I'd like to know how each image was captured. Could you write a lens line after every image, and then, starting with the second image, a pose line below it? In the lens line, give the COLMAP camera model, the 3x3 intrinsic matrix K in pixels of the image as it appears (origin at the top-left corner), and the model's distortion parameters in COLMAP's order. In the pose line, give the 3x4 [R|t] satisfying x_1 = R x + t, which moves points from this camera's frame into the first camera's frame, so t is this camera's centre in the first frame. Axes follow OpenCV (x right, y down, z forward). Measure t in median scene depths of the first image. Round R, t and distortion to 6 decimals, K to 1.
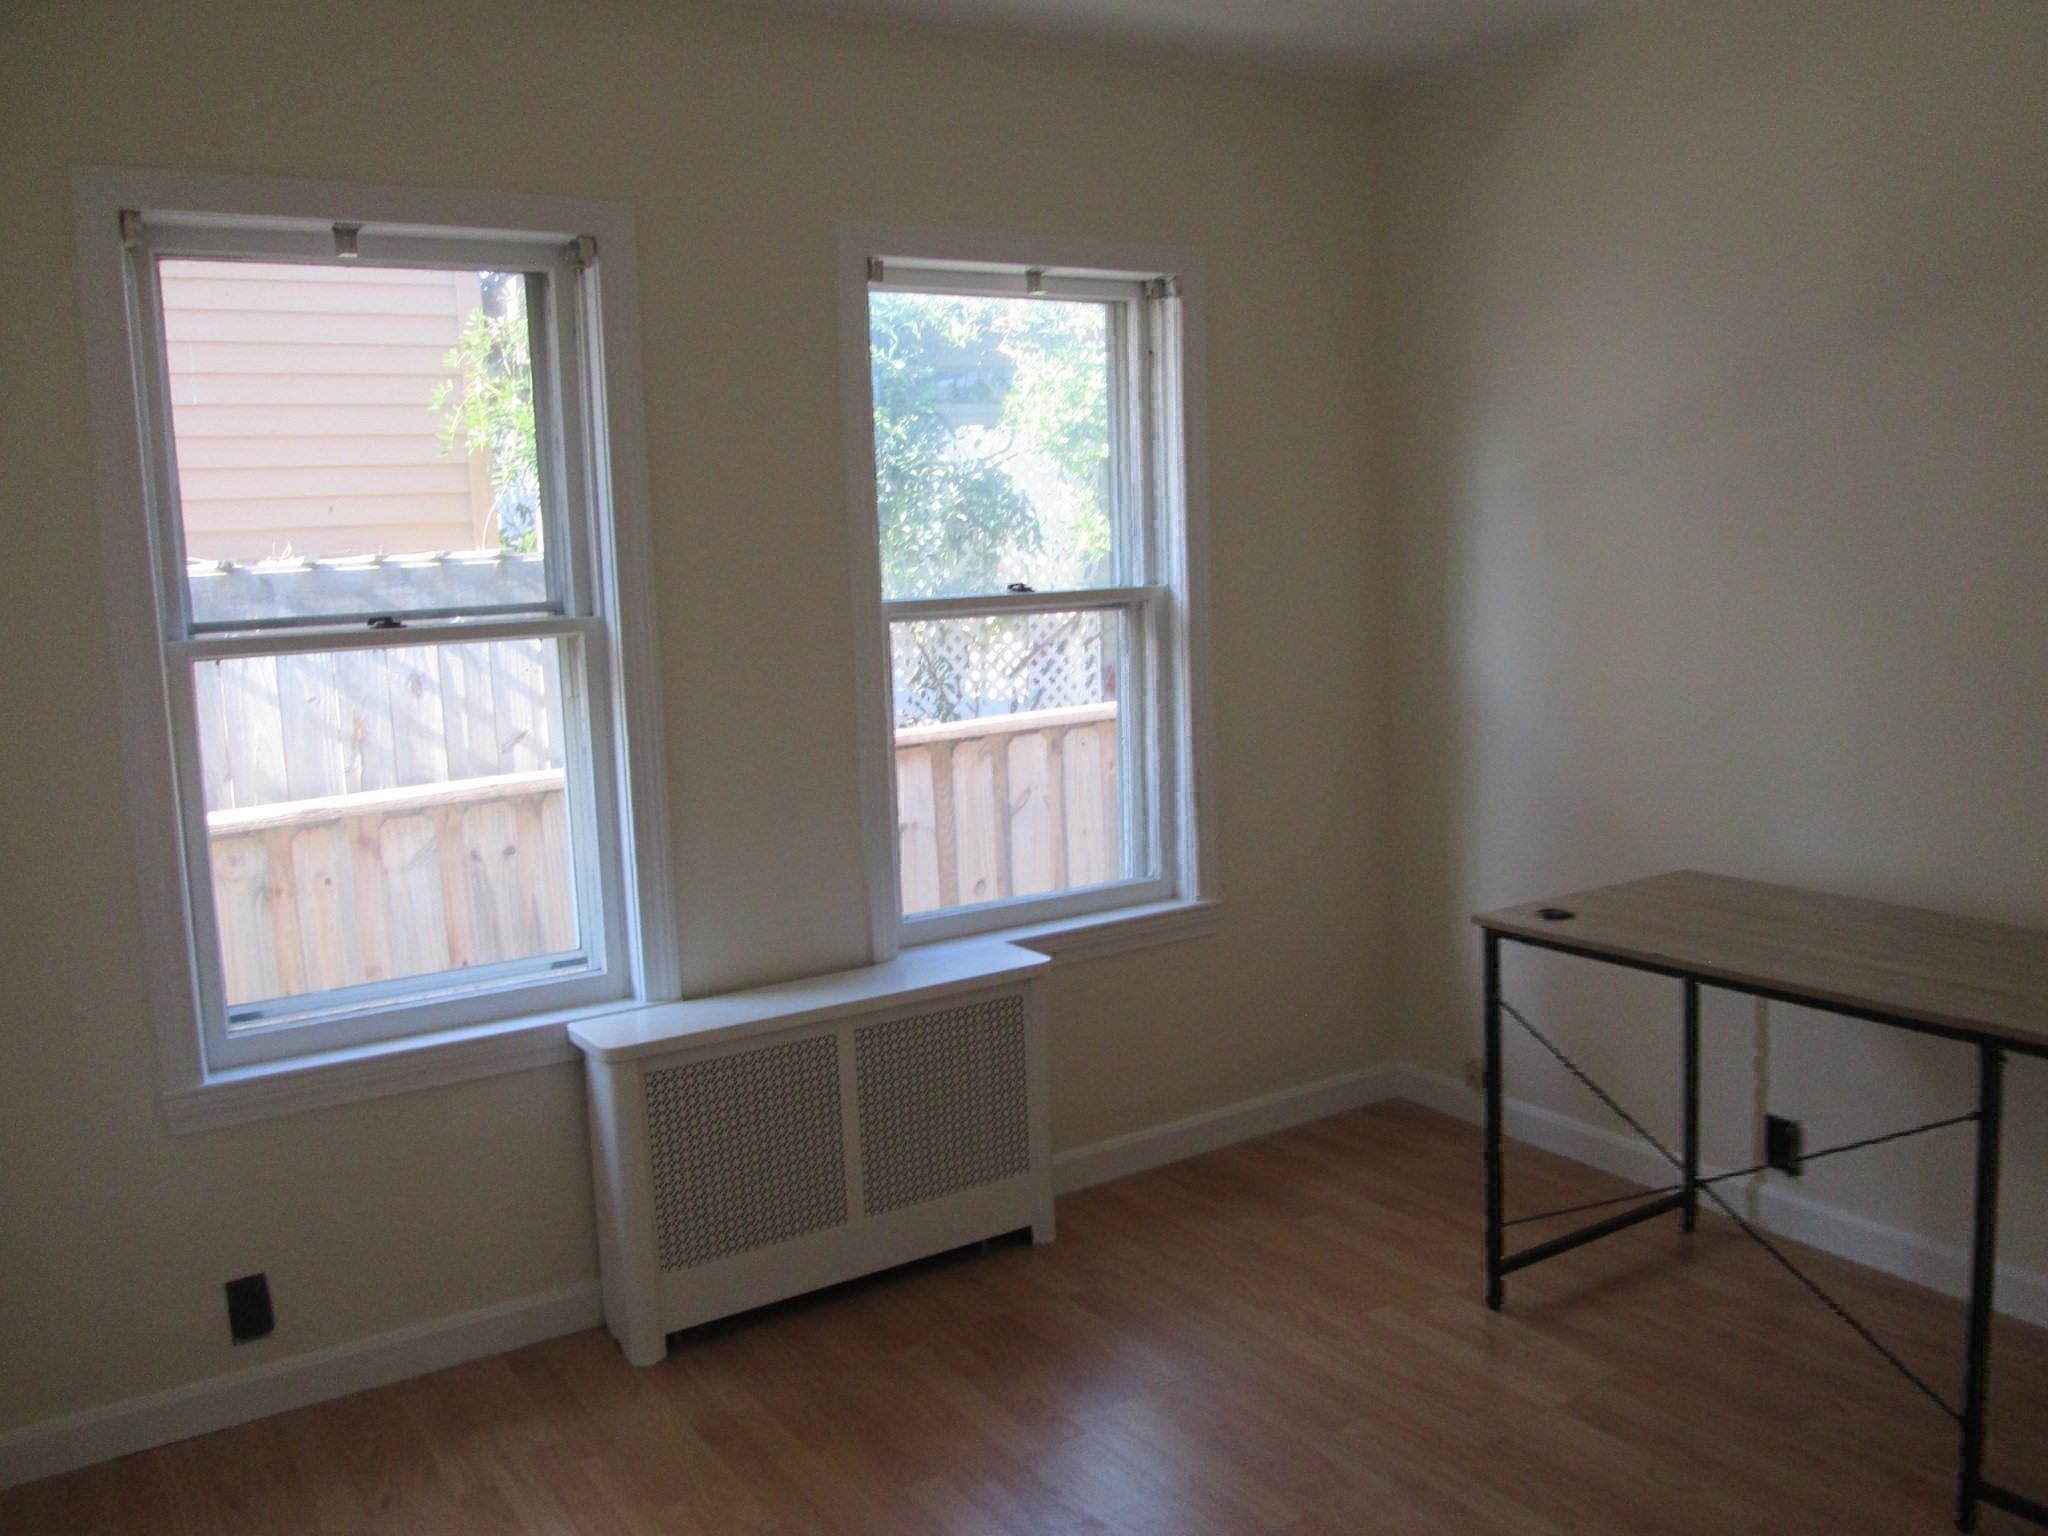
lens RADIAL K [[1696.8, 0, 1024.0], [0, 1696.8, 768.0], [0, 0, 1]] dist [-0.054626, -0.000972]
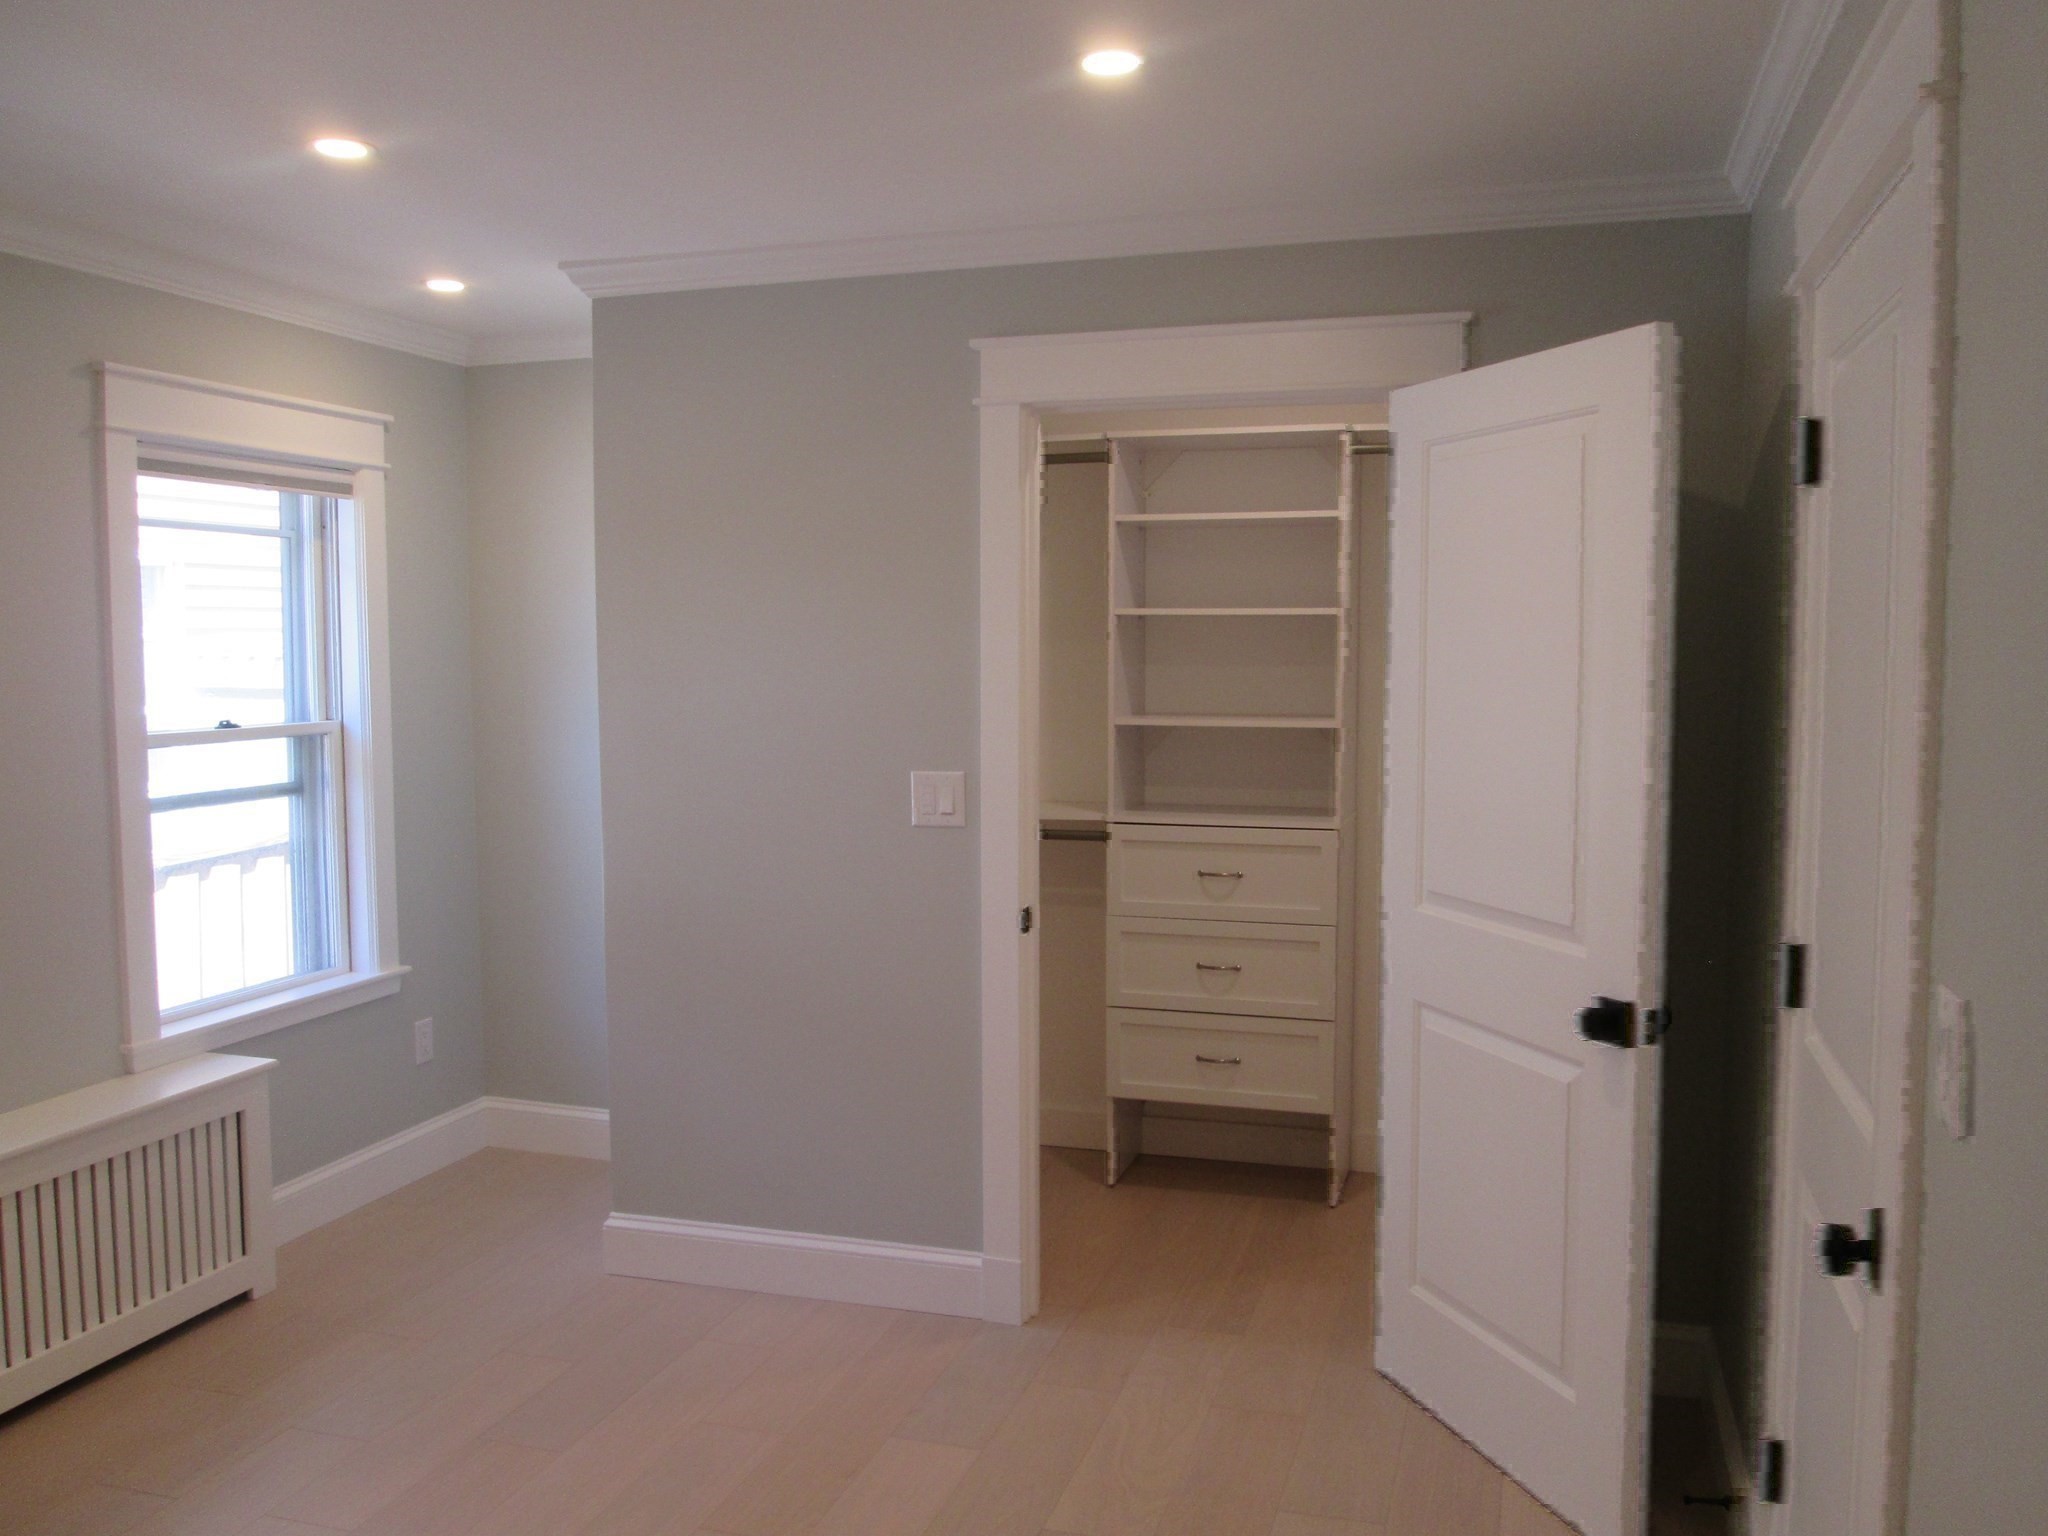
lens RADIAL K [[1696.8, 0, 1024.0], [0, 1696.8, 768.0], [0, 0, 1]] dist [-0.054626, -0.000972]
pose [[0.746921, -0.048198, 0.663164, -0.360743], [0.103127, 0.993698, -0.043931, 0.031574], [-0.656867, 0.101203, 0.747184, -0.225412]]
